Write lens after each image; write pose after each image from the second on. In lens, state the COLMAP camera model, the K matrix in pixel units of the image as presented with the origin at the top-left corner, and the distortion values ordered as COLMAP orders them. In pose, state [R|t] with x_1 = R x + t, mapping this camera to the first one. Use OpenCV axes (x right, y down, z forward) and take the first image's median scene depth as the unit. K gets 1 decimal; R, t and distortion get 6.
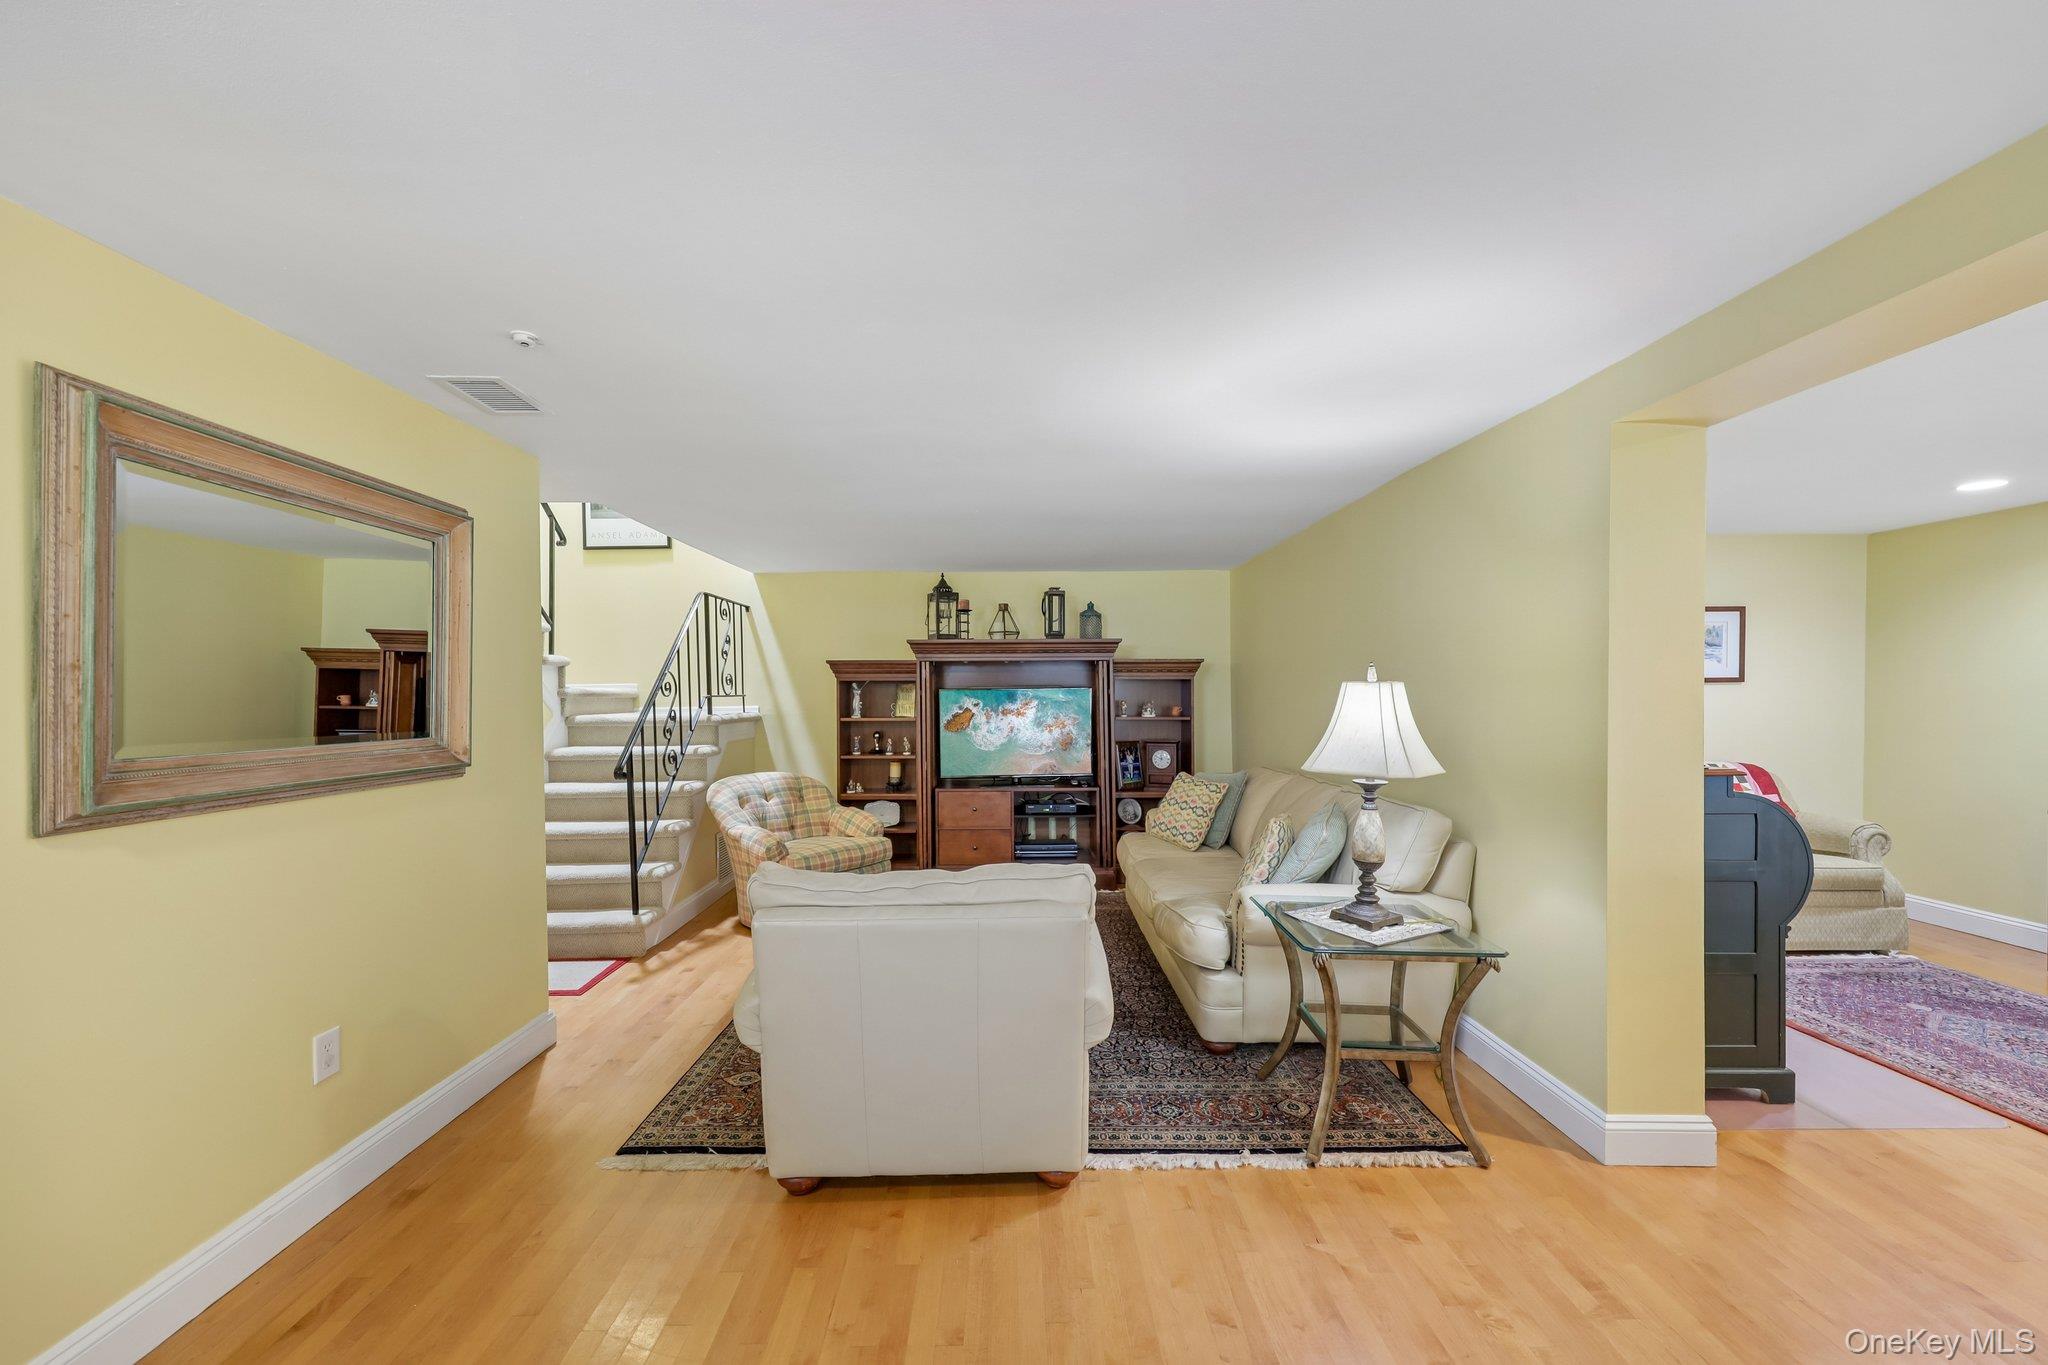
lens RADIAL K [[820.2, 0, 1023.3], [0, 820.2, 696.5], [0, 0, 1]] dist [-0.001020, -0.000120]
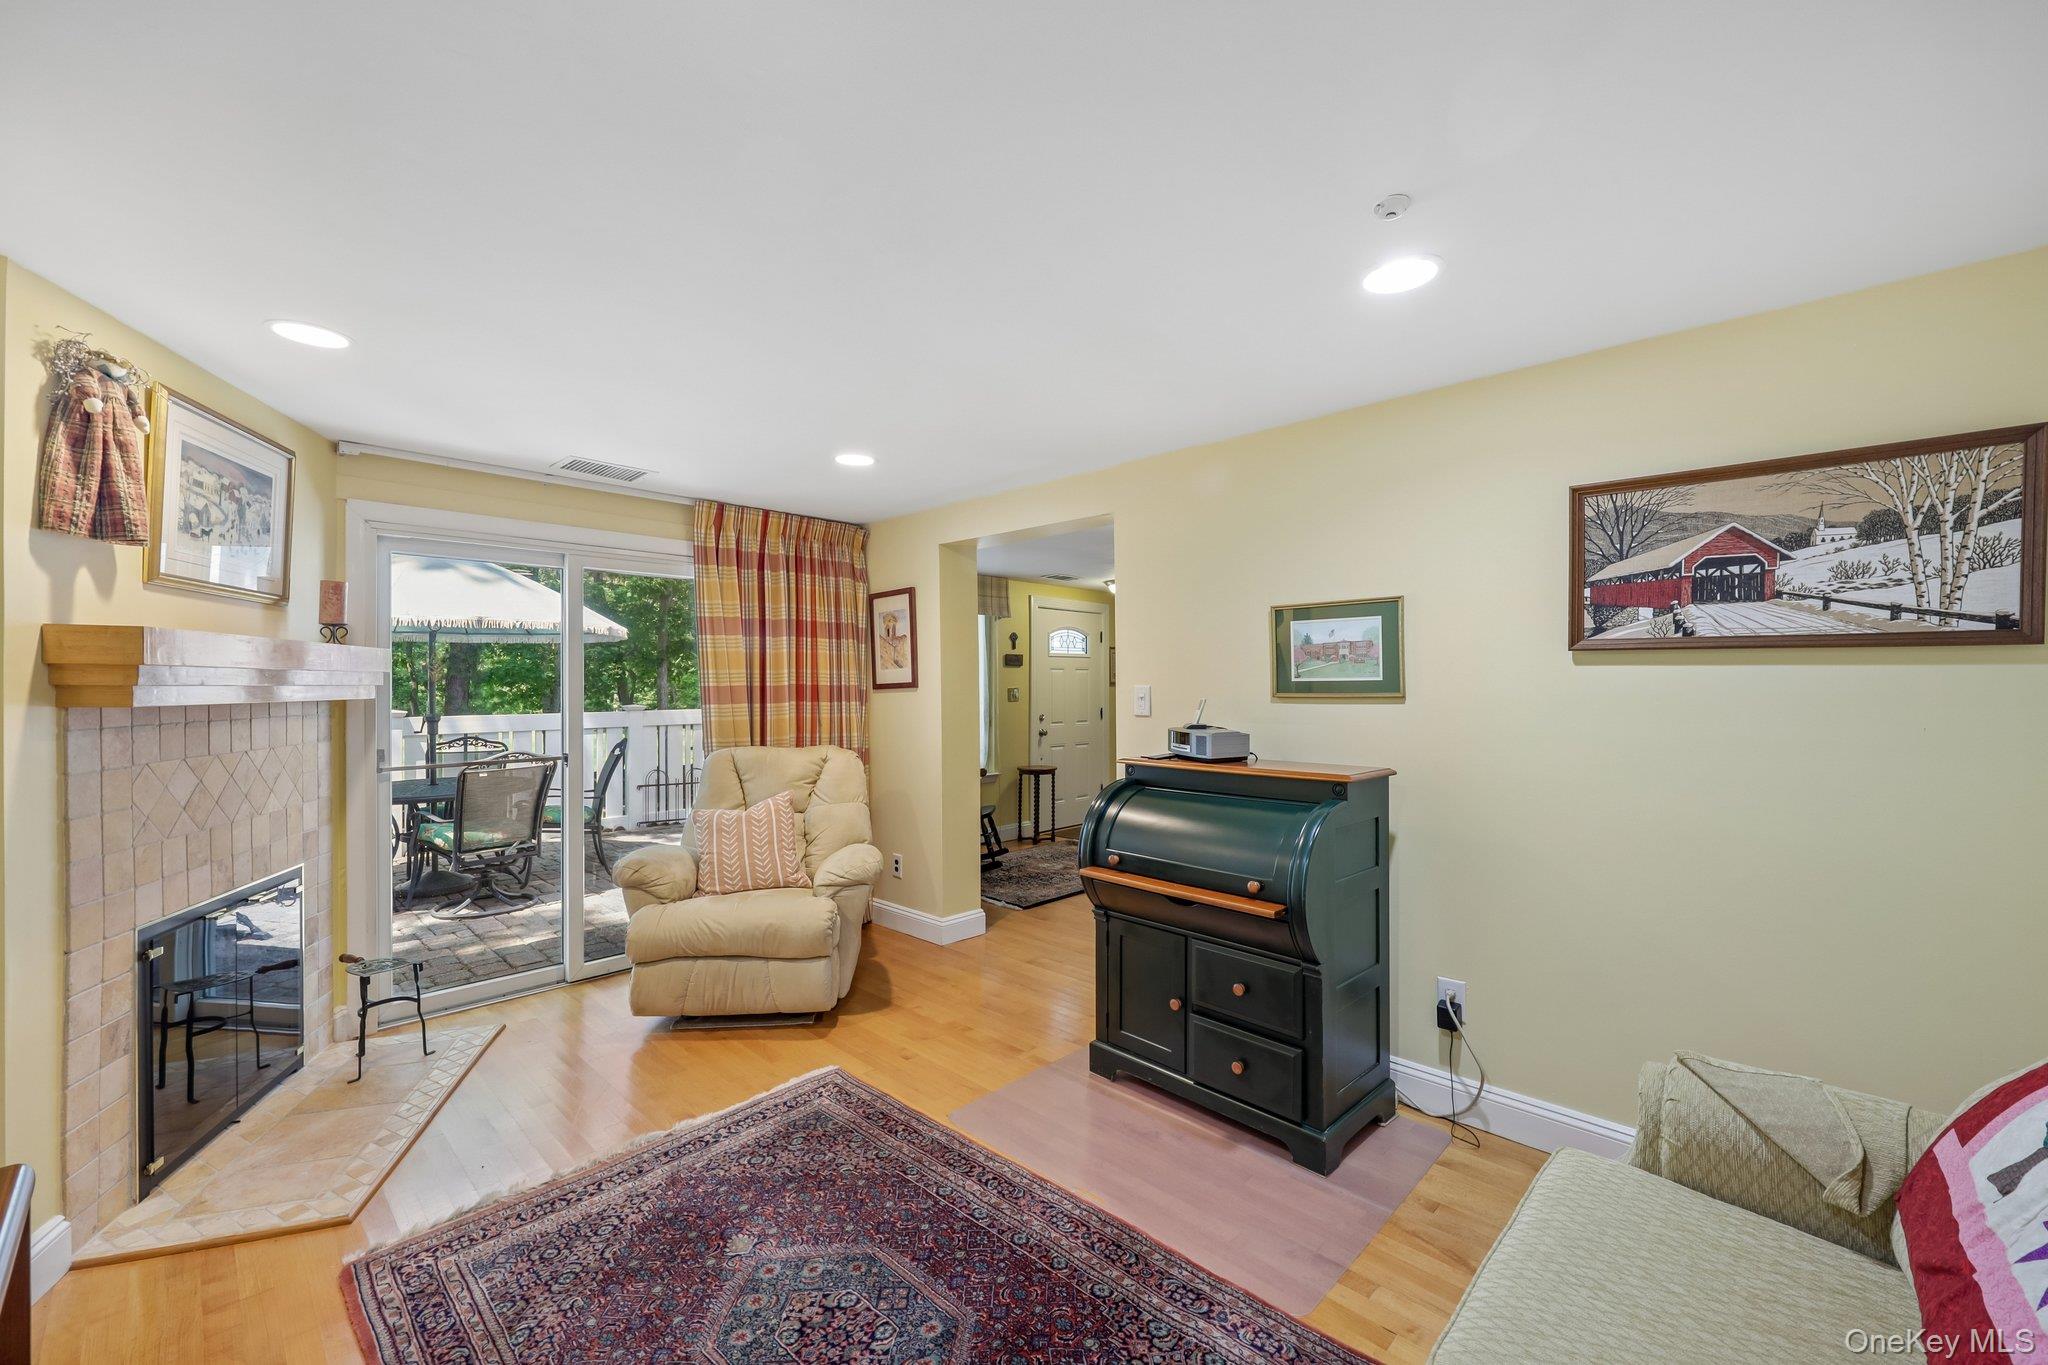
lens RADIAL K [[820.2, 0, 1024.6], [0, 820.2, 682.6], [0, 0, 1]] dist [-0.001020, -0.000120]
pose [[-0.703837, 0.003009, -0.710355, 1.137921], [0.000418, 0.999993, 0.003821, -0.012040], [0.710362, 0.002393, -0.703833, 1.092026]]
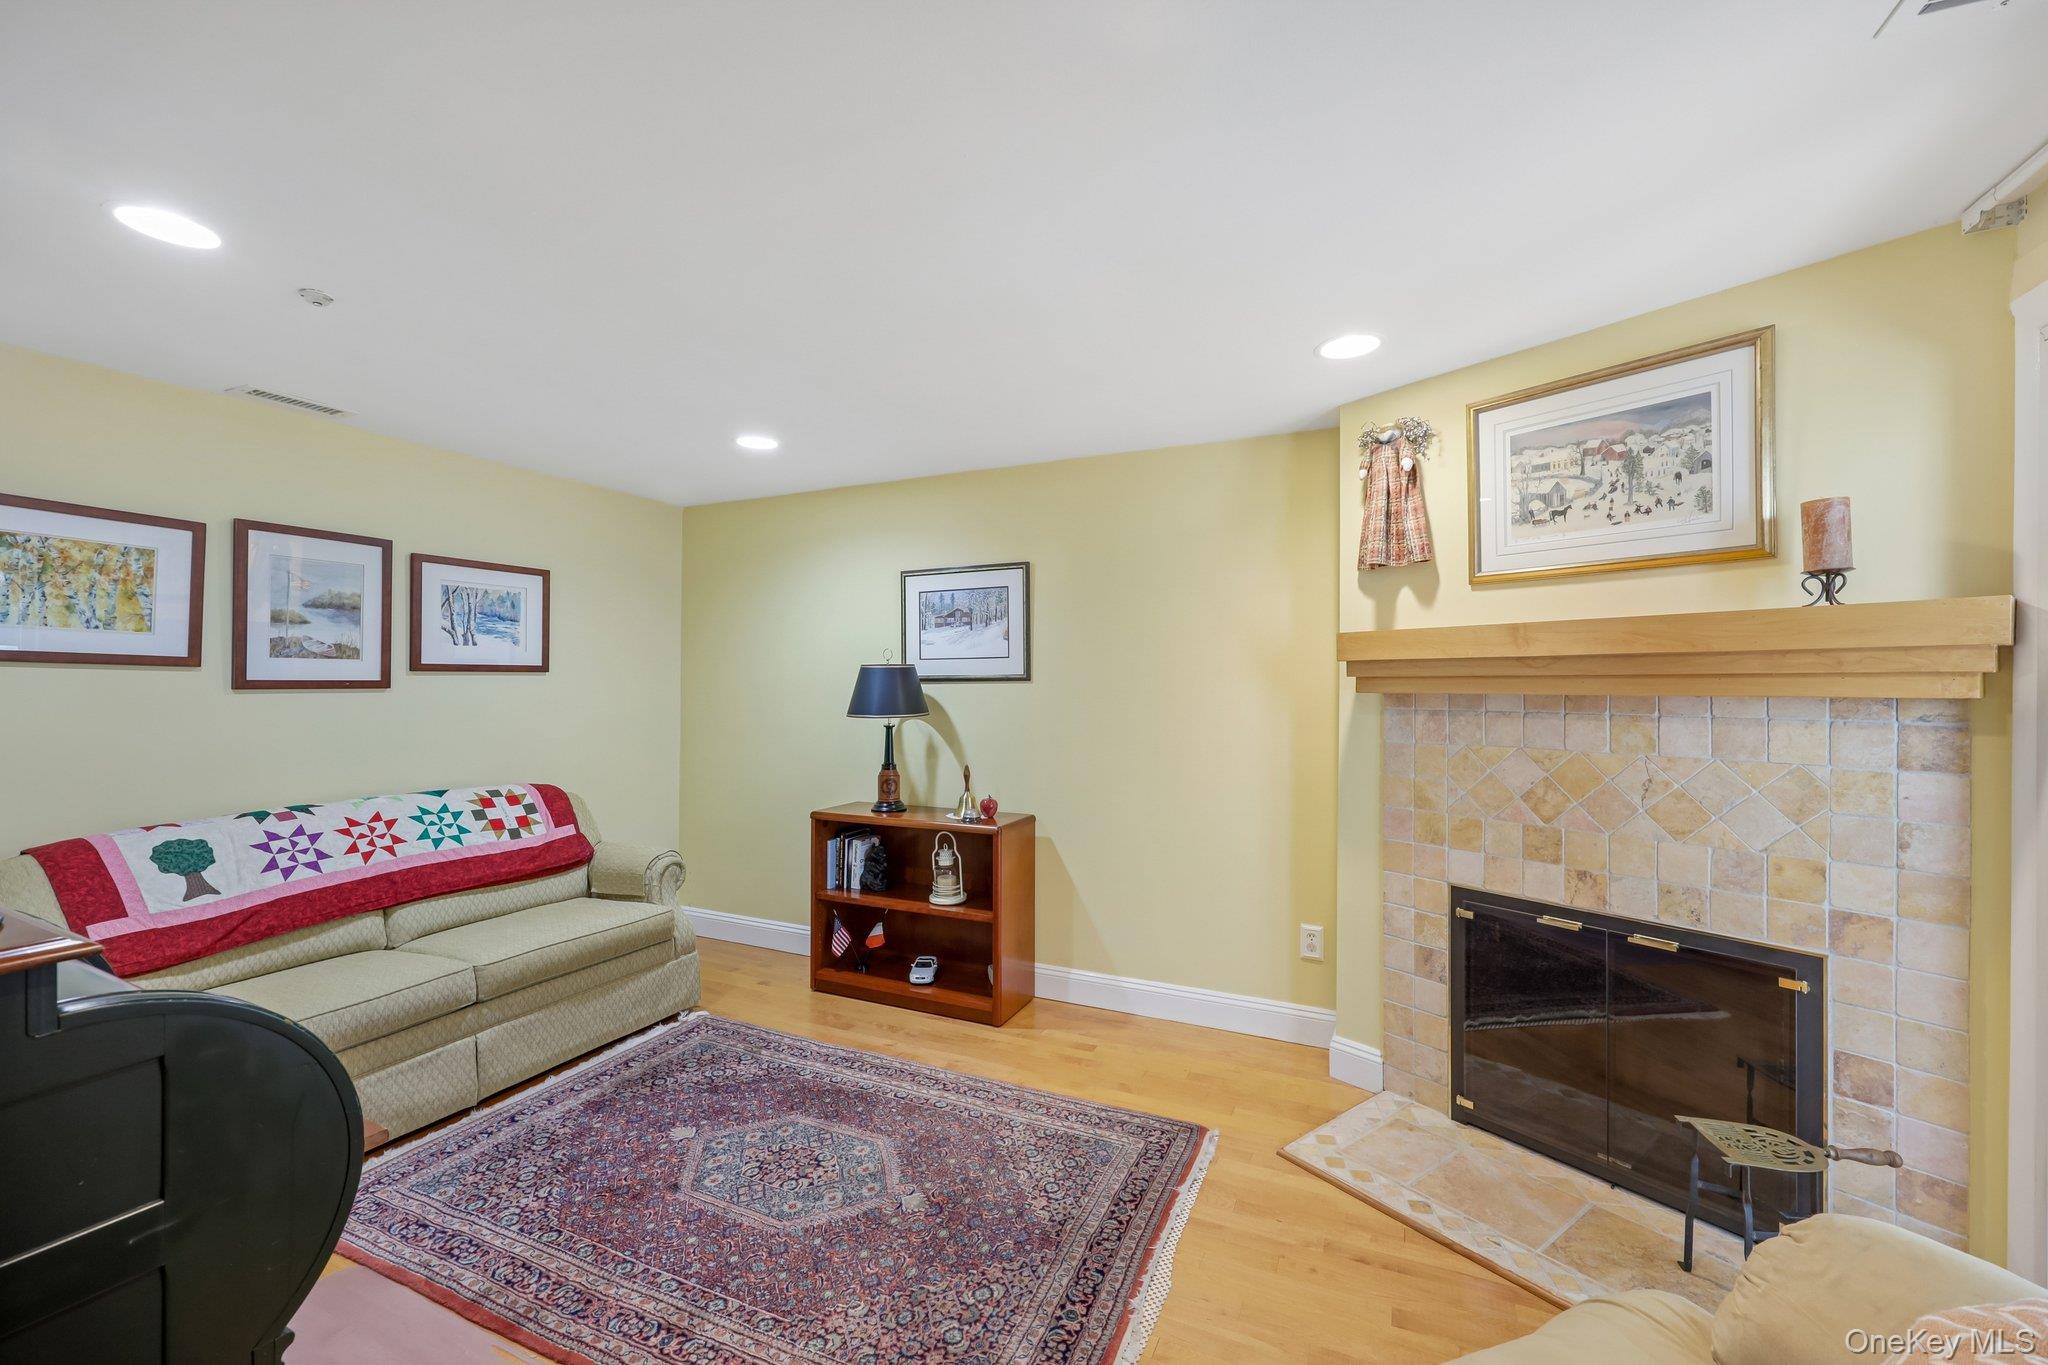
lens RADIAL K [[820.2, 0, 1025.4], [0, 820.2, 682.2], [0, 0, 1]] dist [-0.001020, -0.000120]
pose [[0.431535, 0.002946, 0.902092, 0.486394], [0.005121, 0.999971, -0.005715, -0.002246], [-0.902082, 0.007086, 0.431507, 0.355887]]
